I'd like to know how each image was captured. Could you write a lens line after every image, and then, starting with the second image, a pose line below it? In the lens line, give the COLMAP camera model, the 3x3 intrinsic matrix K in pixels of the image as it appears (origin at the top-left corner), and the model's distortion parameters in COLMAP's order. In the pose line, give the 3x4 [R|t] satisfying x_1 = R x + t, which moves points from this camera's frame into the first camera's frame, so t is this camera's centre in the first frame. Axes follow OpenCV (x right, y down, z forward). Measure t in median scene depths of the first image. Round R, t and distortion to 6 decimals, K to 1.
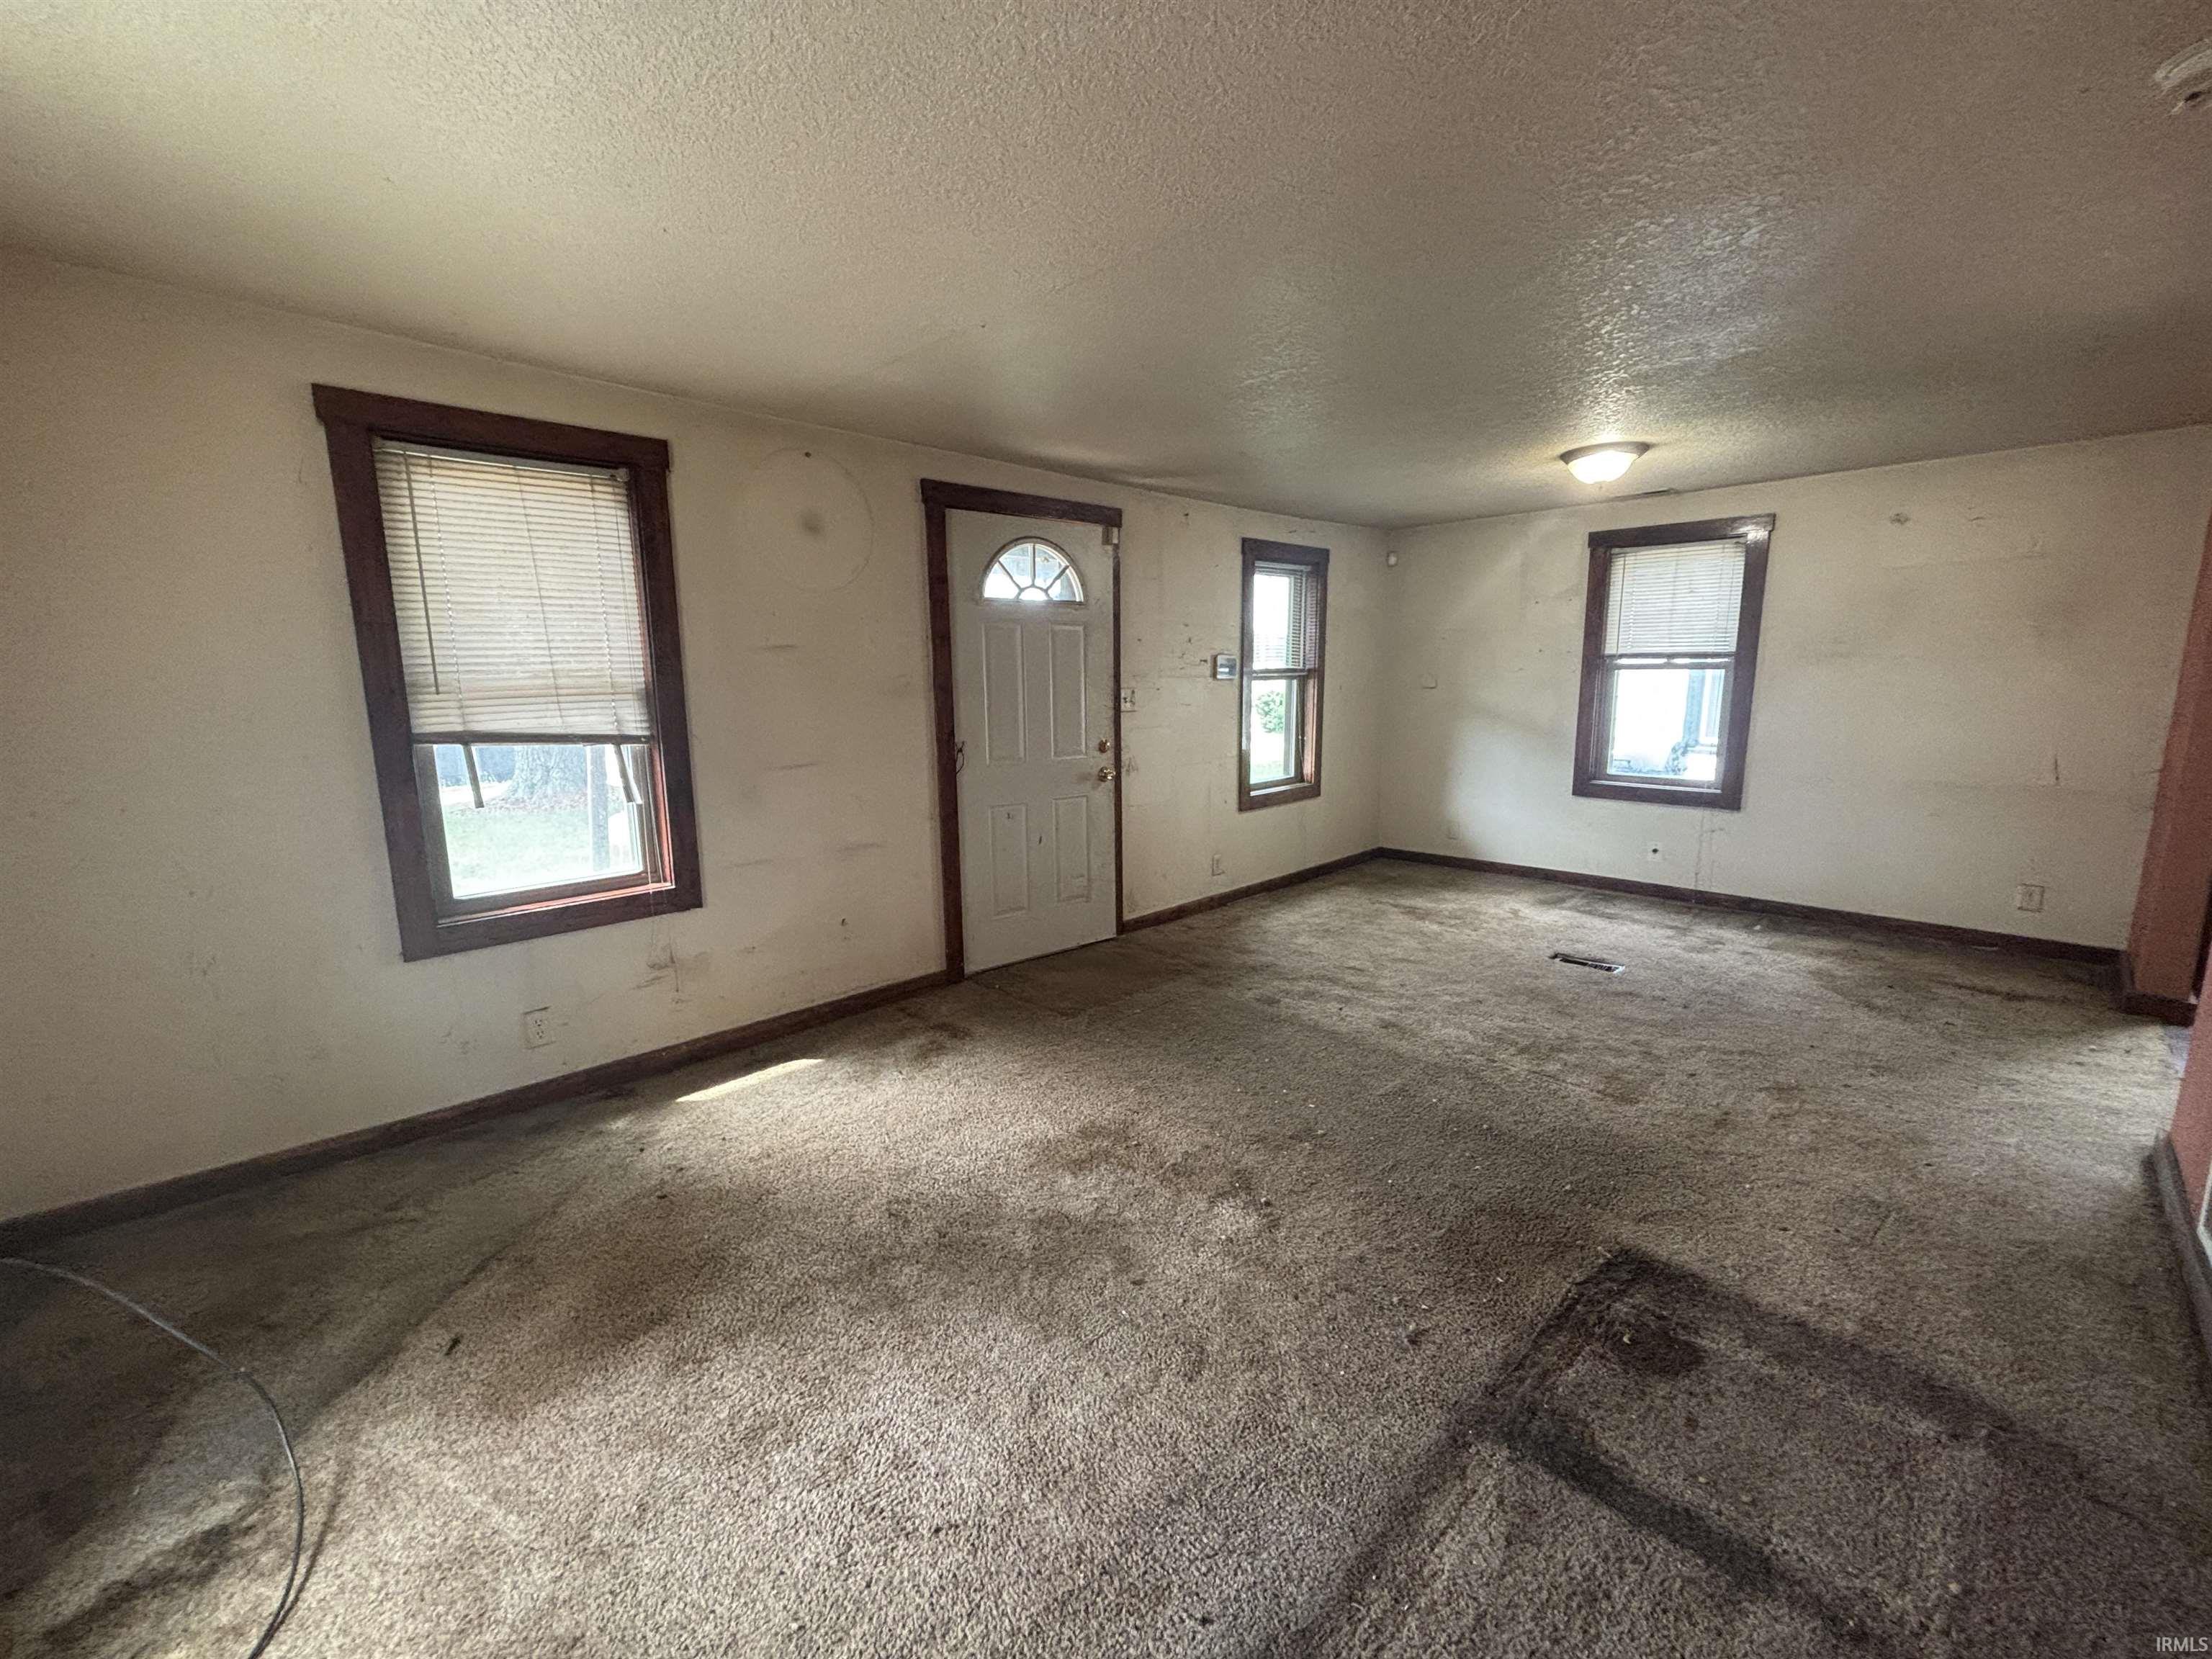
lens RADIAL K [[898.1, 0, 1107.4], [0, 898.1, 822.8], [0, 0, 1]] dist [0.007421, -0.000317]
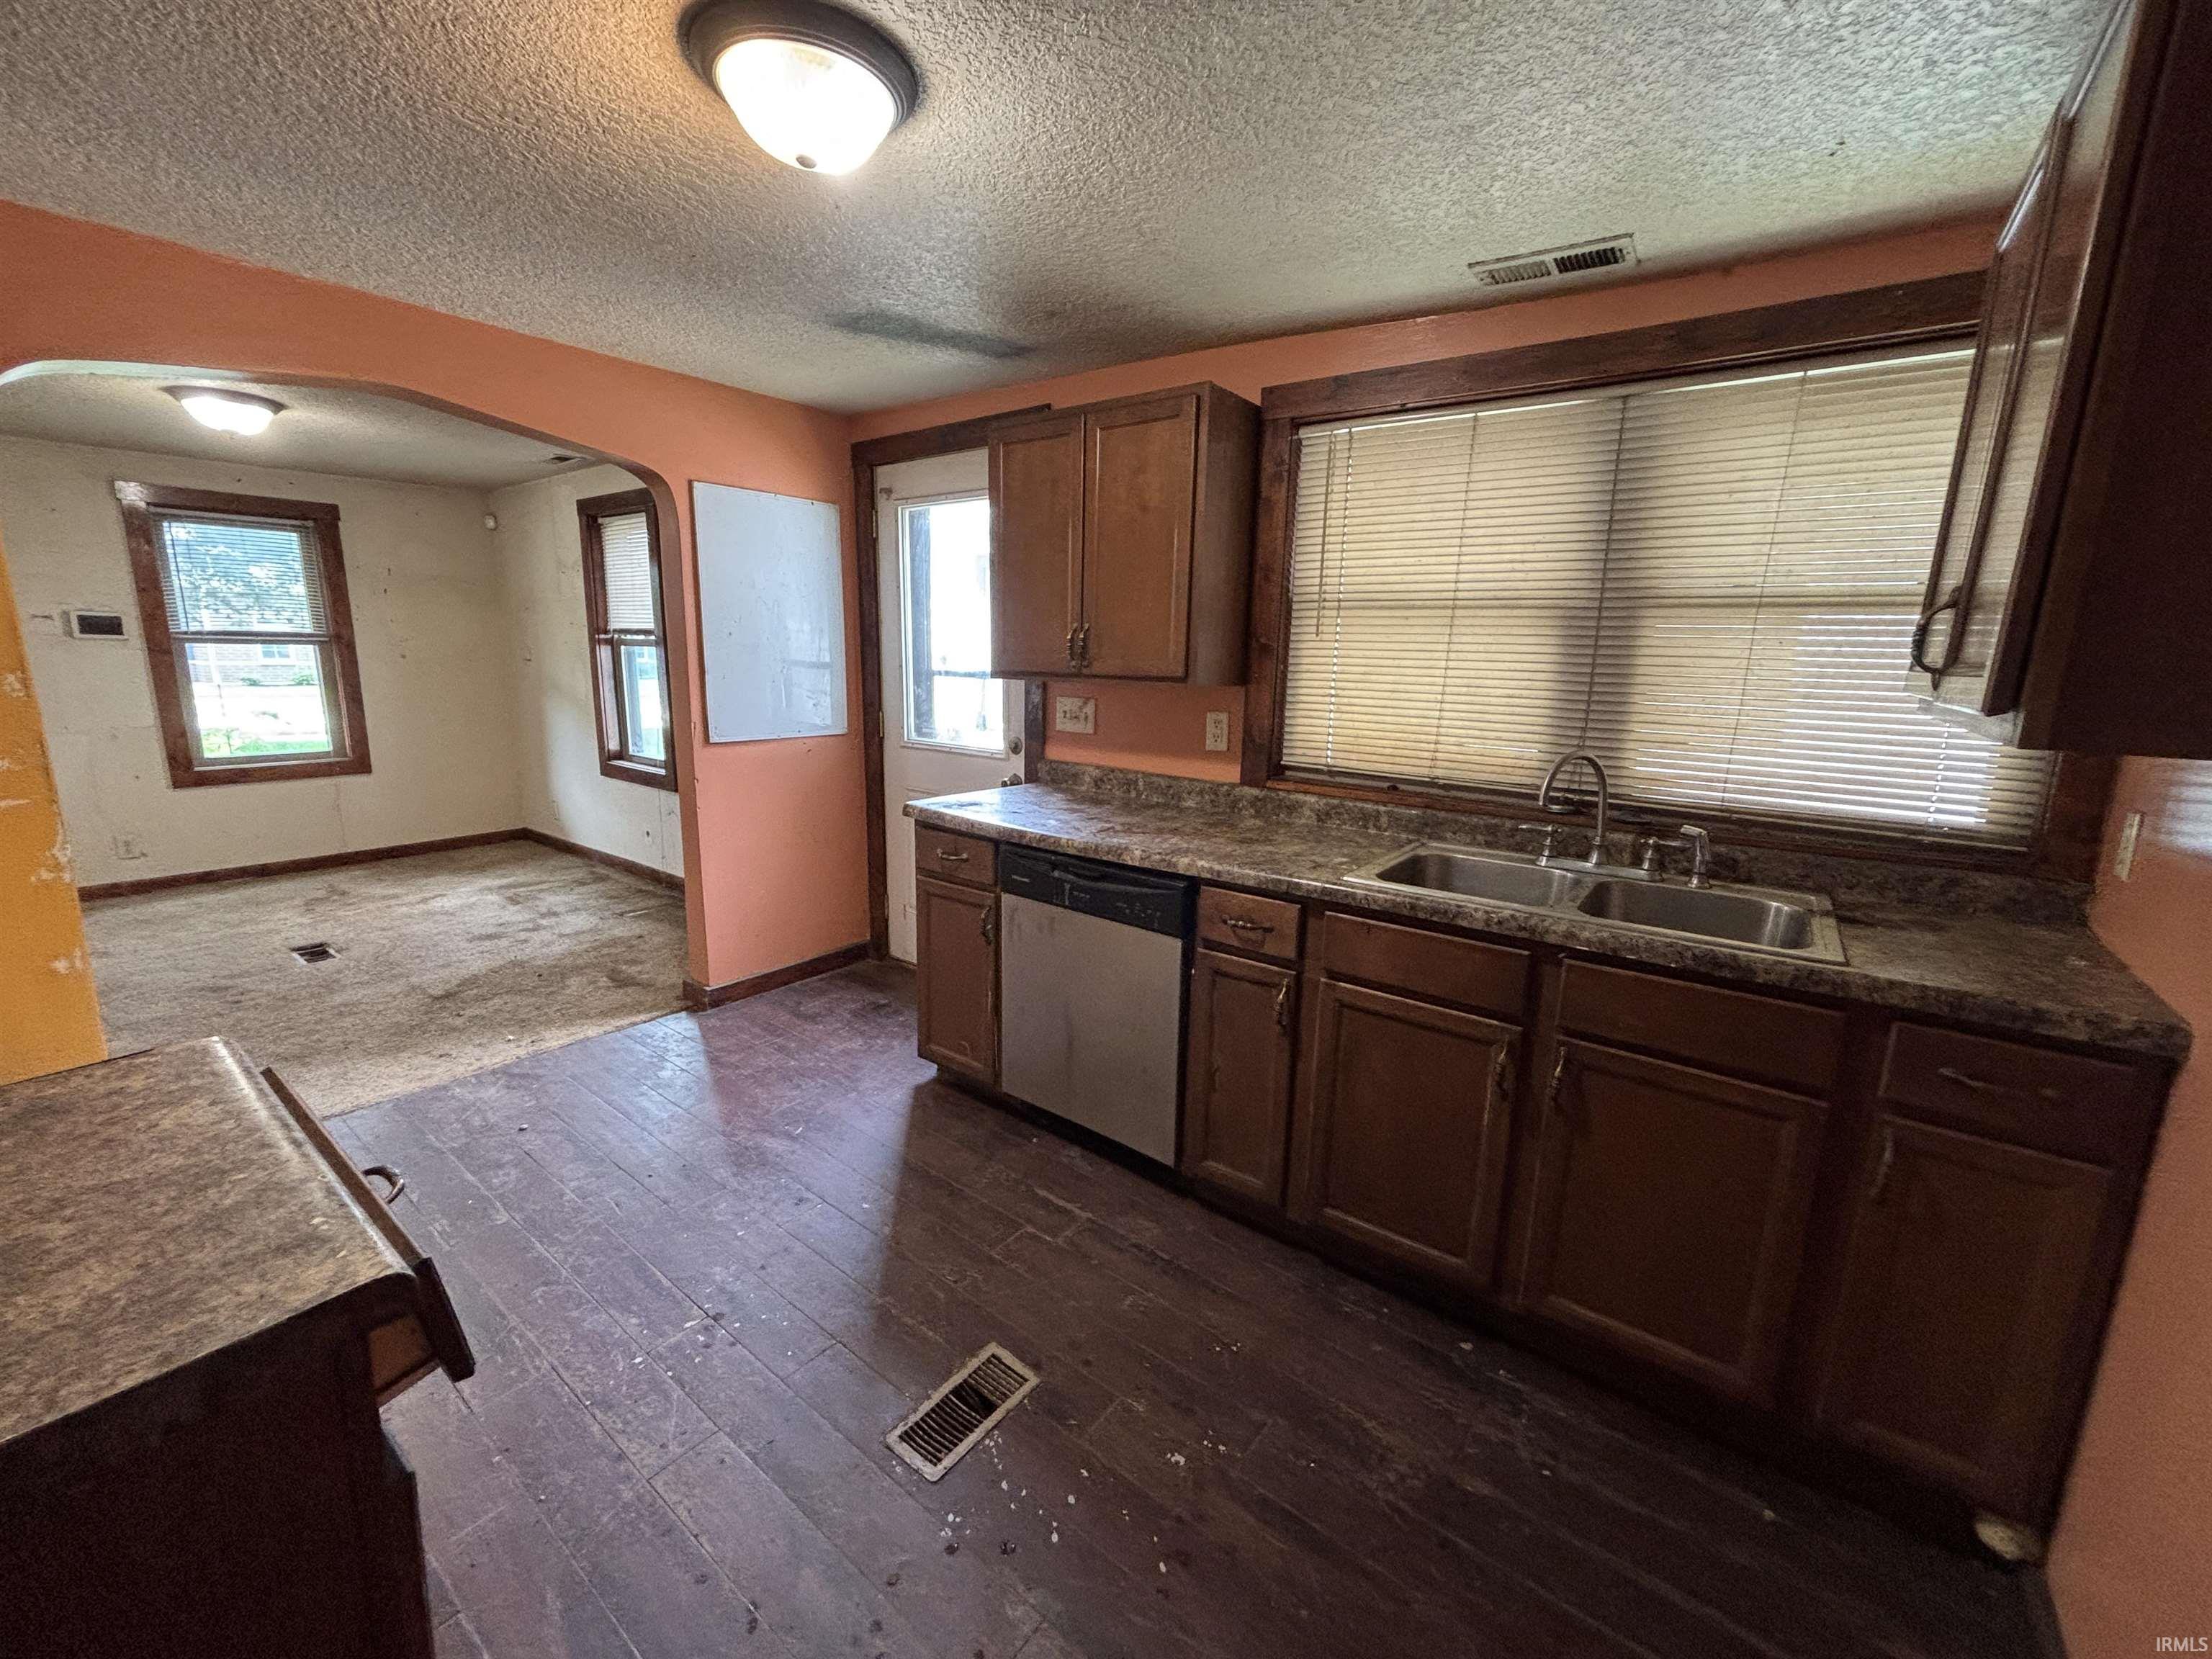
lens RADIAL K [[898.1, 0, 1102.1], [0, 898.1, 832.2], [0, 0, 1]] dist [0.007421, -0.000317]
pose [[0.989803, 0.010322, 0.142069, 1.311259], [-0.016183, 0.999062, 0.040160, -0.026487], [-0.141521, -0.042049, 0.989042, -0.065363]]
